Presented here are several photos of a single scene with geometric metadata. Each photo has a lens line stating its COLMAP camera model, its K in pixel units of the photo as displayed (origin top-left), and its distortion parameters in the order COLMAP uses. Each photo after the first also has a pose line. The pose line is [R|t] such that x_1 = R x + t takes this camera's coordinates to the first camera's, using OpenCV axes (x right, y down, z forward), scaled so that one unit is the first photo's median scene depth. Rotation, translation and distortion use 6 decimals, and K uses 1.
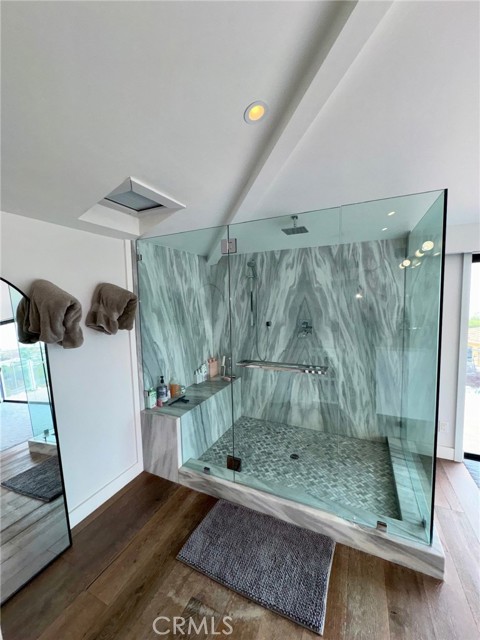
lens RADIAL K [[254.6, 0, 240.6], [0, 254.6, 317.3], [0, 0, 1]] dist [-0.014579, 0.001250]
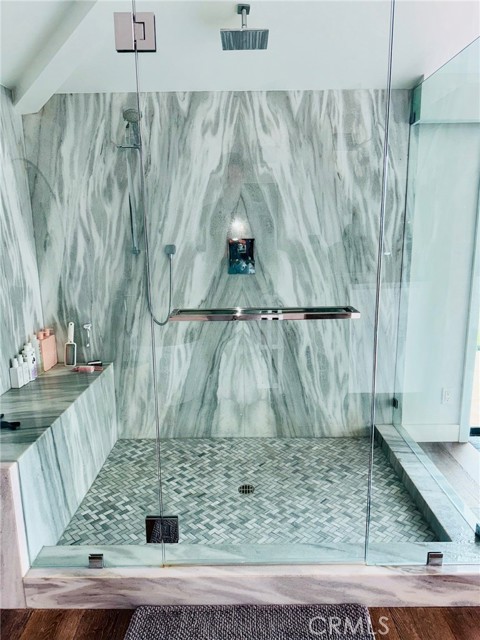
lens RADIAL K [[448.9, 0, 238.3], [0, 448.9, 320.3], [0, 0, 1]] dist [0.023289, -0.036038]
pose [[0.905177, -0.077254, 0.417955, -0.167794], [0.026621, 0.991717, 0.125655, 0.067195], [-0.424201, -0.102613, 0.899736, 0.169377]]
